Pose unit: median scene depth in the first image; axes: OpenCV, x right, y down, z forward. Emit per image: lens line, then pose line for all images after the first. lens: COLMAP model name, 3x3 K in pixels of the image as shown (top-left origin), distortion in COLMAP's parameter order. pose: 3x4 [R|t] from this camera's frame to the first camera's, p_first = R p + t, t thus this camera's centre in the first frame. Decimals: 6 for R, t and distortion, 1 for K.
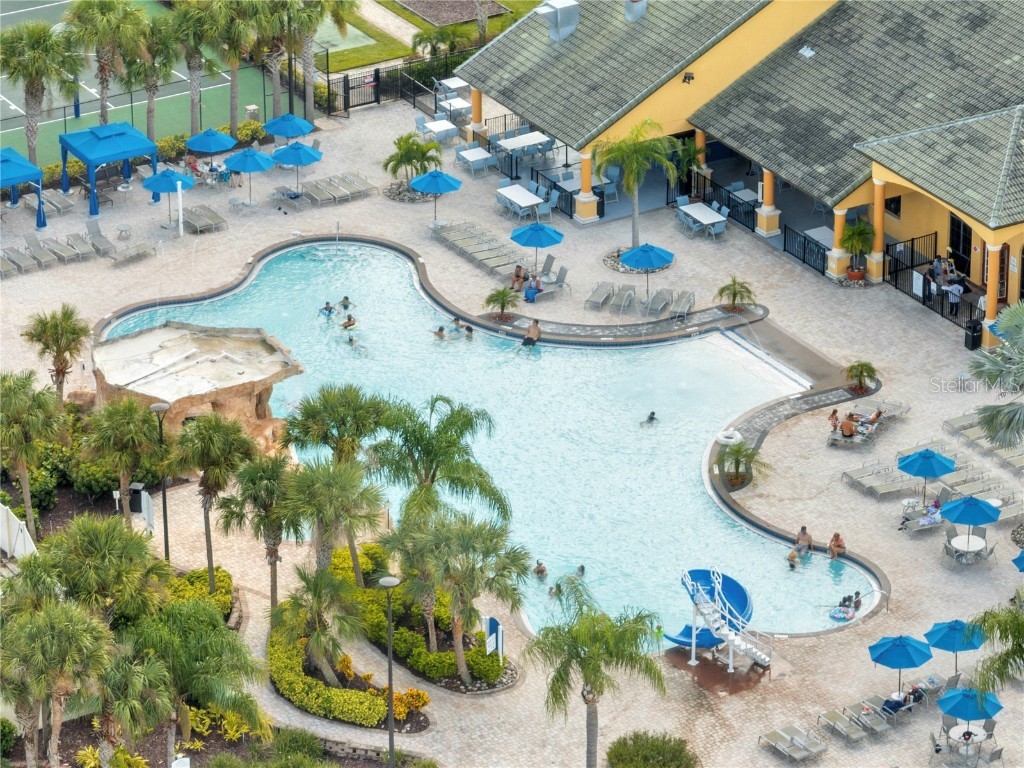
lens RADIAL K [[4649.2, 0, 512.0], [0, 4649.2, 384.0], [0, 0, 1]] dist [-0.026544, -0.439619]
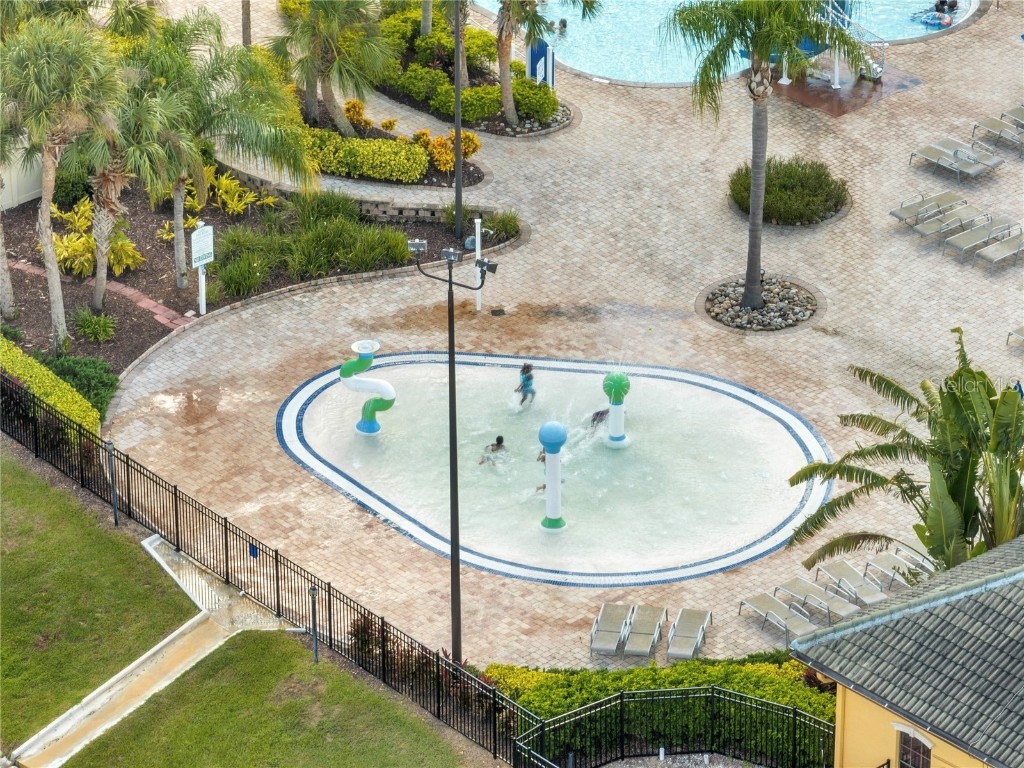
lens RADIAL K [[4649.2, 0, 512.0], [0, 4649.2, 384.0], [0, 0, 1]] dist [-0.026544, -0.439619]
pose [[0.980610, -0.084228, 0.176945, -0.151531], [0.077001, 0.995907, 0.047334, 0.071629], [-0.180208, -0.032792, 0.983082, 0.245975]]
